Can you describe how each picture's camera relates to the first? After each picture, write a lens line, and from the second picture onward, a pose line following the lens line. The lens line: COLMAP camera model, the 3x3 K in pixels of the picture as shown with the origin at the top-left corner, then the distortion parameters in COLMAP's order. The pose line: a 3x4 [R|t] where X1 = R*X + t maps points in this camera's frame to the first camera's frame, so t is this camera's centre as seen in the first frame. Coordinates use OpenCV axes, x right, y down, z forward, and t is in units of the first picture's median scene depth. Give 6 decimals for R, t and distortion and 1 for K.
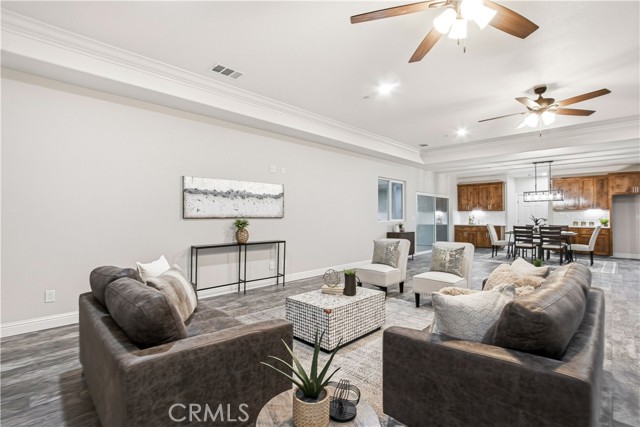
lens RADIAL K [[310.6, 0, 321.5], [0, 310.6, 210.3], [0, 0, 1]] dist [-0.019506, 0.002244]
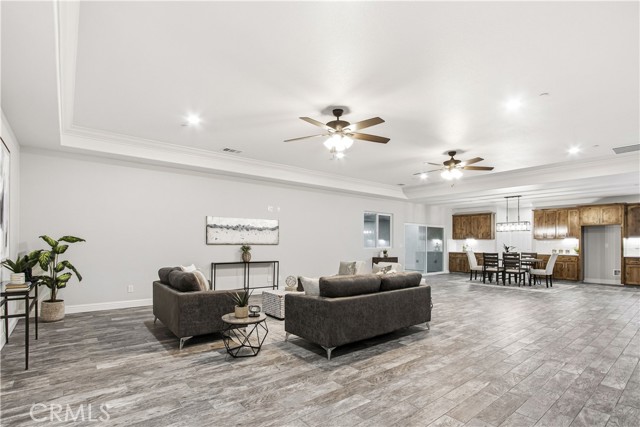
lens RADIAL K [[310.6, 0, 312.9], [0, 310.6, 243.9], [0, 0, 1]] dist [-0.019506, 0.002244]
pose [[0.993668, 0.005837, -0.112202, 0.187227], [-0.003469, 0.999767, 0.021294, -0.008175], [0.112300, -0.020770, 0.993457, -0.348313]]
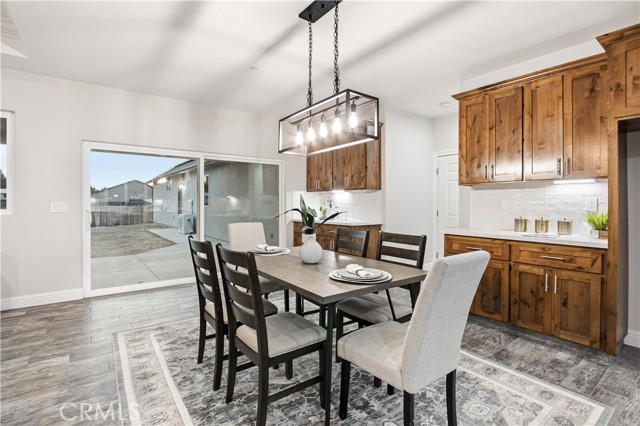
lens RADIAL K [[310.6, 0, 301.1], [0, 310.6, 203.2], [0, 0, 1]] dist [-0.019506, 0.002244]
pose [[0.987548, 0.007357, -0.157145, 1.219061], [-0.004065, 0.999766, 0.021264, 0.024767], [0.157265, -0.020361, 0.987347, 1.185164]]
